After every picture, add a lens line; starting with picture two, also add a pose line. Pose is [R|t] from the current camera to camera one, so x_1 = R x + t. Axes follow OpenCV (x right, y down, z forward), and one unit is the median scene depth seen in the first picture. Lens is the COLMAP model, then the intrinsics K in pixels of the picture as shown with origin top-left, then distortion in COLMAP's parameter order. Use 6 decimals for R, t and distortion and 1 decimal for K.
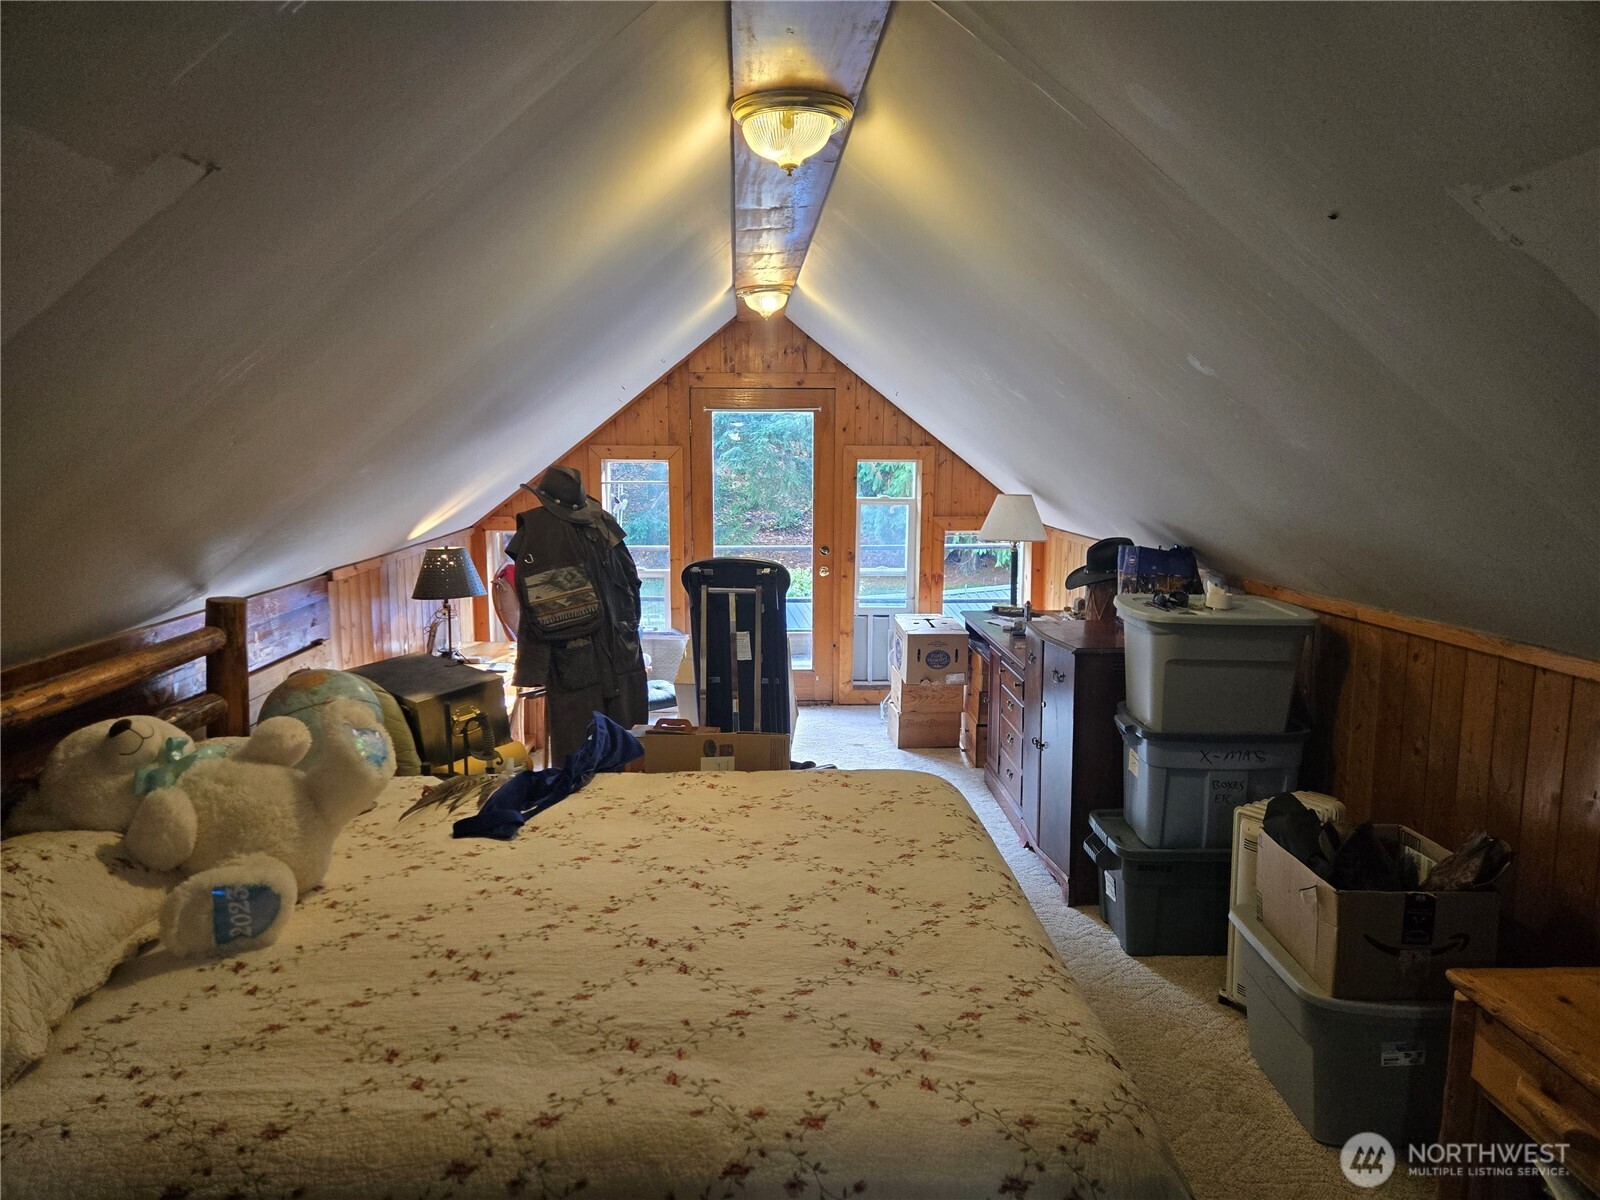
lens RADIAL K [[1072.0, 0, 799.9], [0, 1072.0, 590.6], [0, 0, 1]] dist [0.050353, -0.010039]
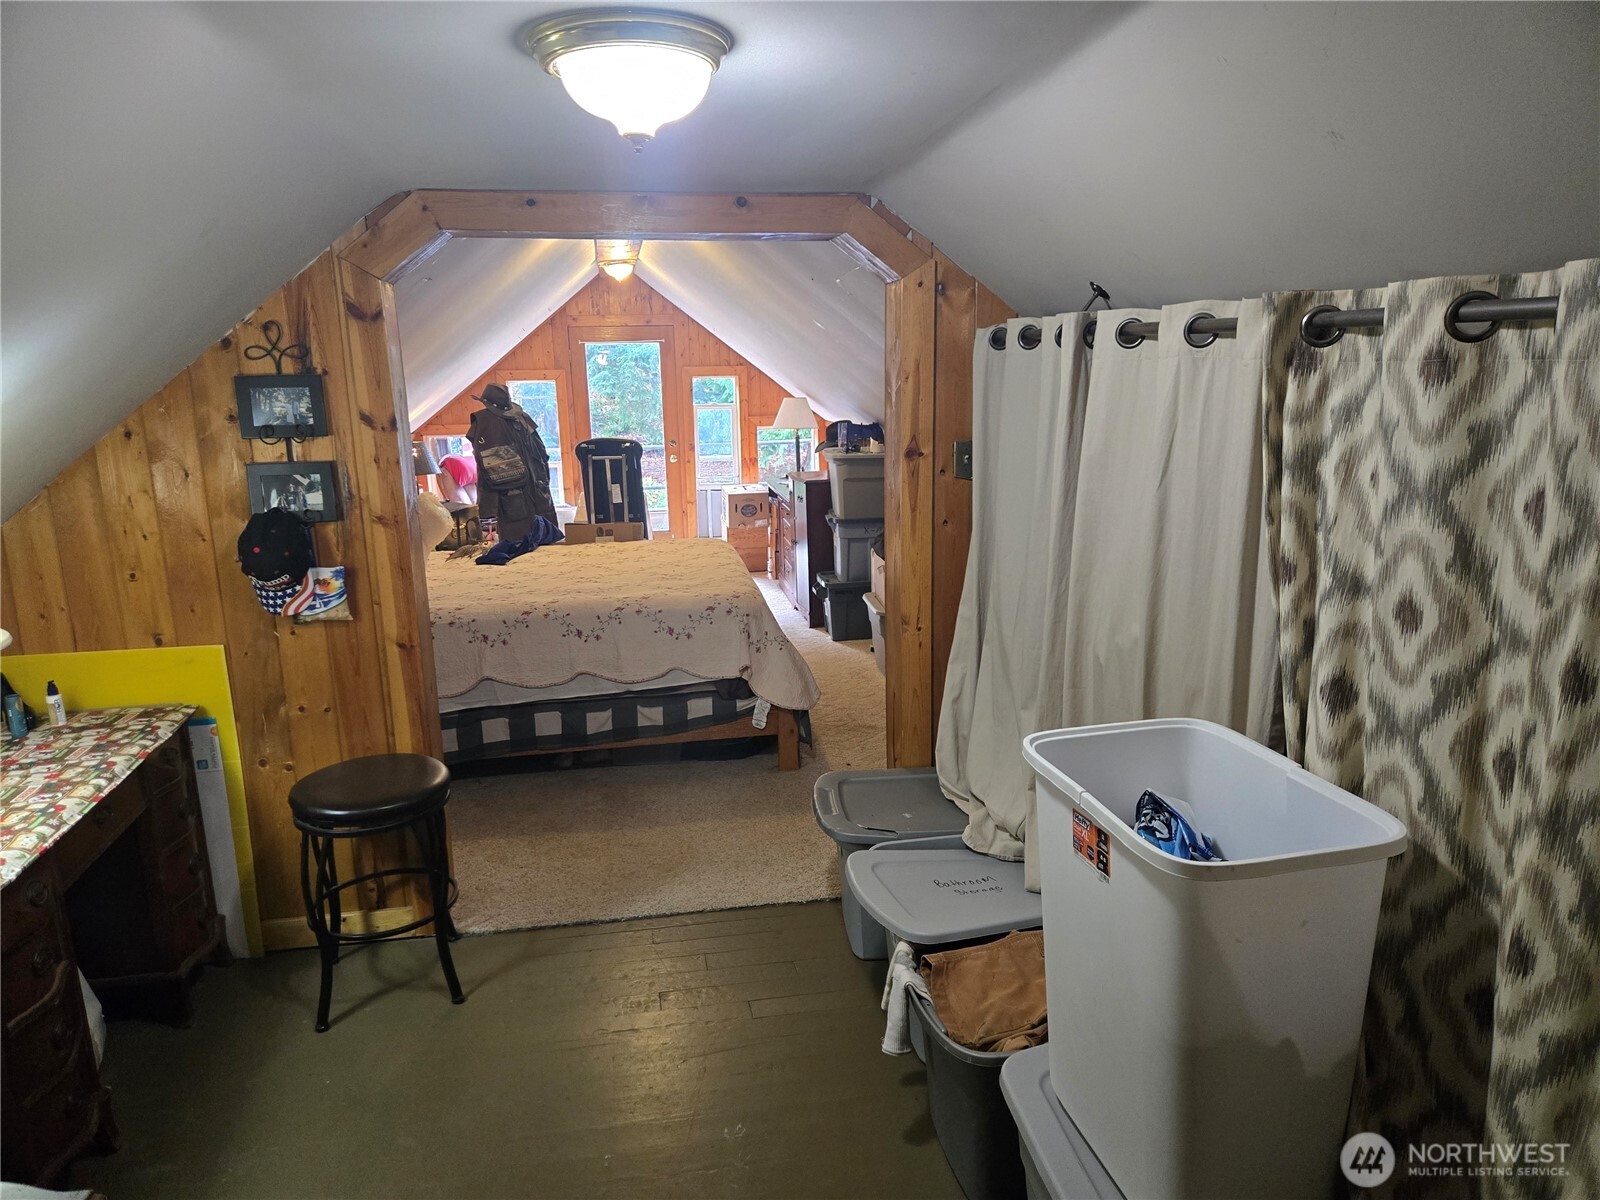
lens RADIAL K [[1072.0, 0, 793.7], [0, 1072.0, 614.6], [0, 0, 1]] dist [0.050353, -0.010039]
pose [[0.993510, -0.049222, 0.102544, 0.034280], [0.039621, 0.994816, 0.093653, 0.081812], [-0.106622, -0.088982, 0.990310, -0.583197]]
